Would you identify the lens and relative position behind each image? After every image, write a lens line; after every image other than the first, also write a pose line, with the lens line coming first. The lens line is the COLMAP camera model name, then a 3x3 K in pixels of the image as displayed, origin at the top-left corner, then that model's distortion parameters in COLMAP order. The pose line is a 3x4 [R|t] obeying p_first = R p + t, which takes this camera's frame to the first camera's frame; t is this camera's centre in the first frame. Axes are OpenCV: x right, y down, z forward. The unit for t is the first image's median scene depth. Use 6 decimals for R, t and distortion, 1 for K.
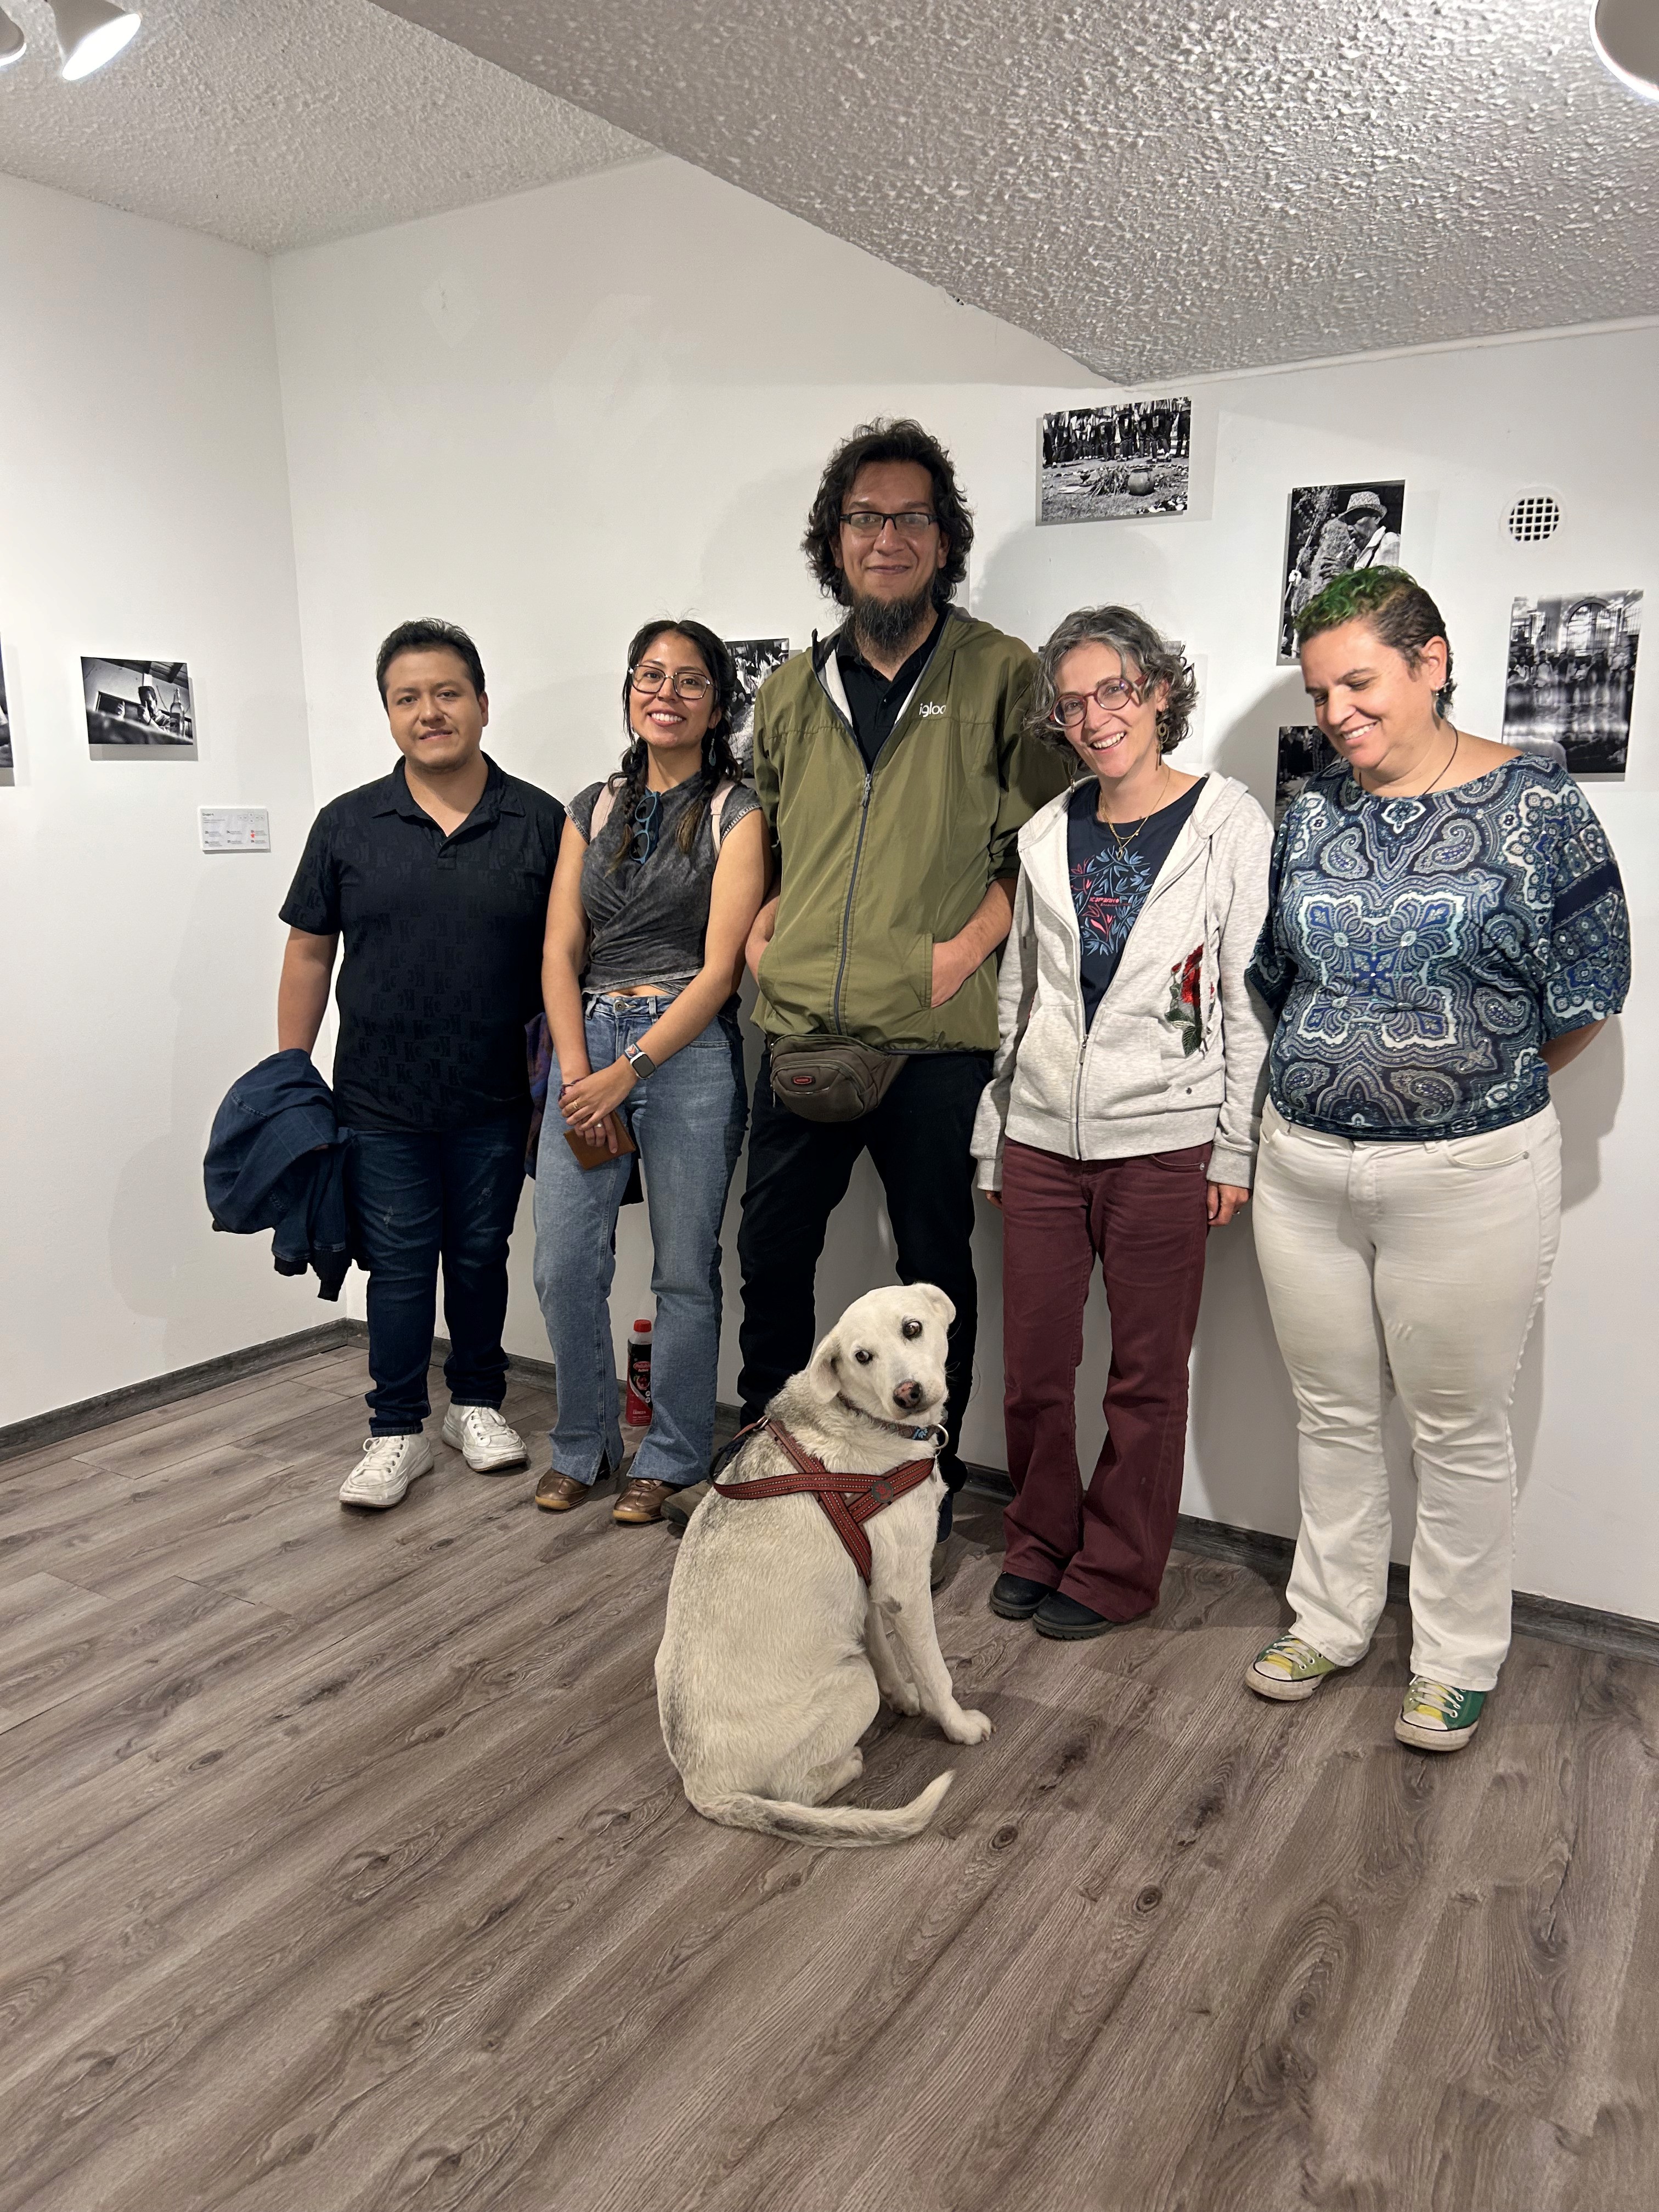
lens RADIAL K [[1701.7, 0, 796.0], [0, 1701.7, 1126.2], [0, 0, 1]] dist [0.043971, -0.027792]
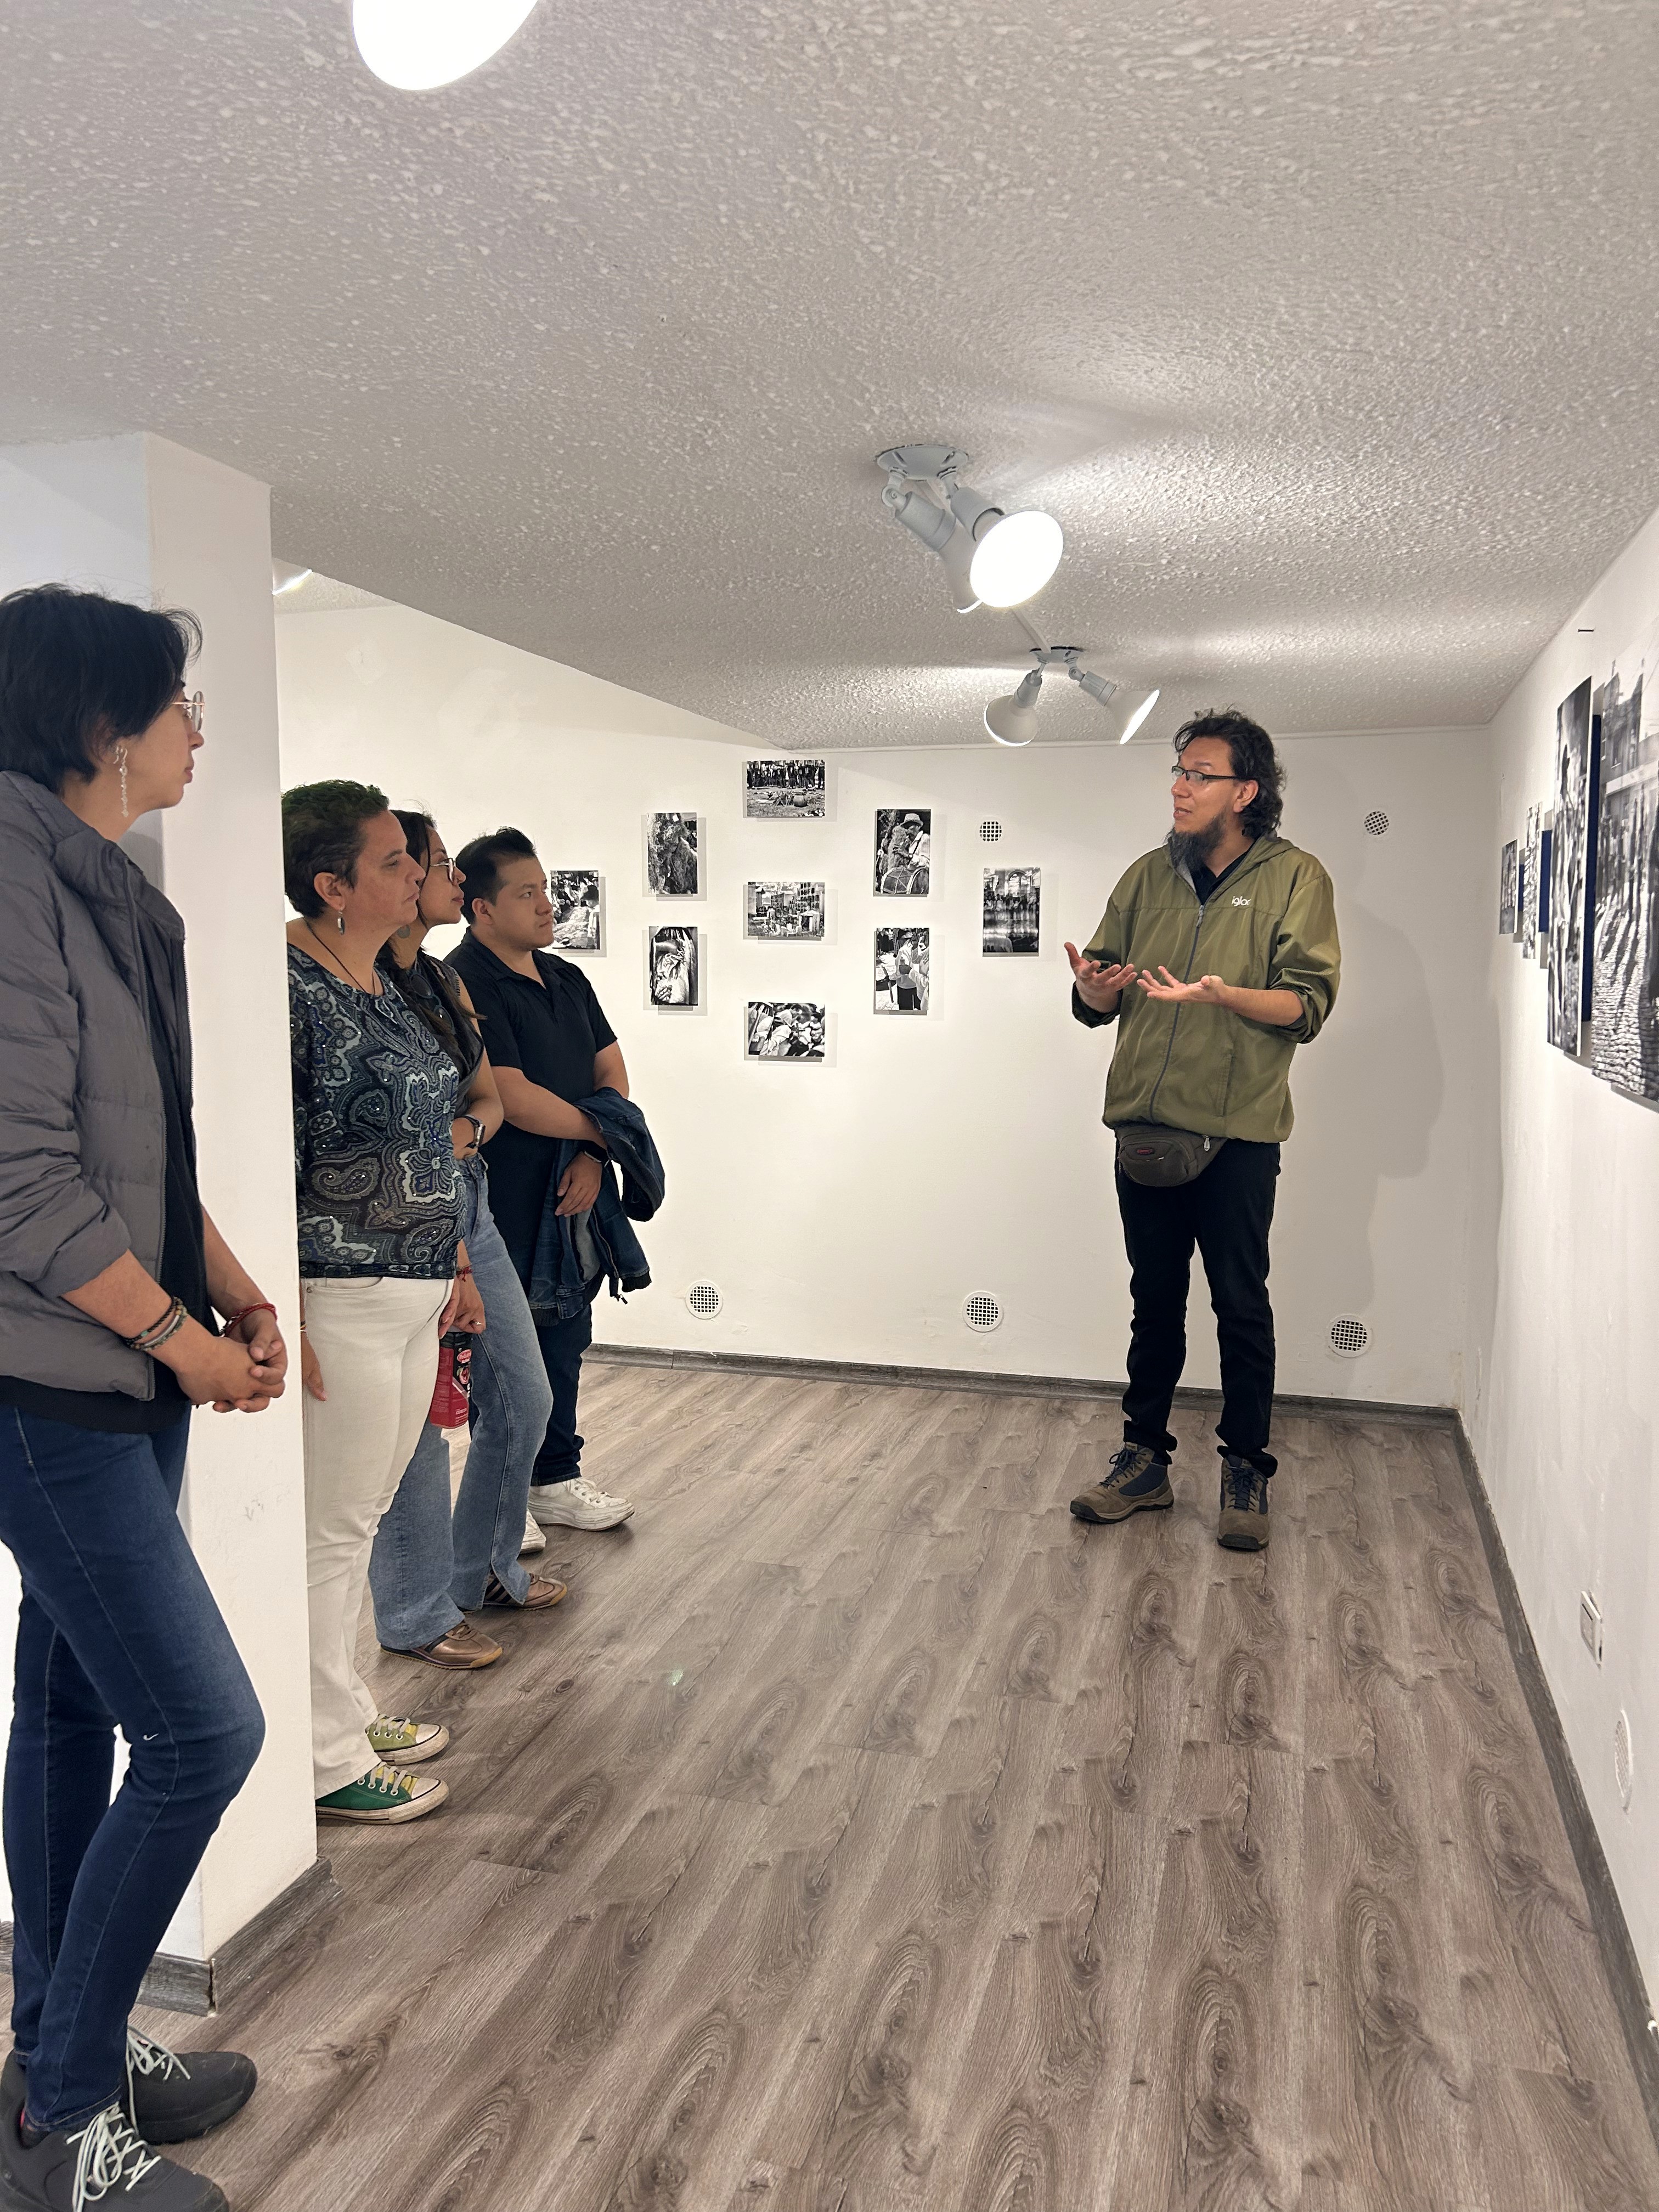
lens RADIAL K [[1701.7, 0, 832.7], [0, 1701.7, 1127.1], [0, 0, 1]] dist [0.043971, -0.027792]
pose [[0.960353, -0.017072, 0.278264, -0.299780], [0.045973, 0.994156, -0.097670, 0.174454], [-0.274970, 0.106591, 0.955526, -0.789330]]
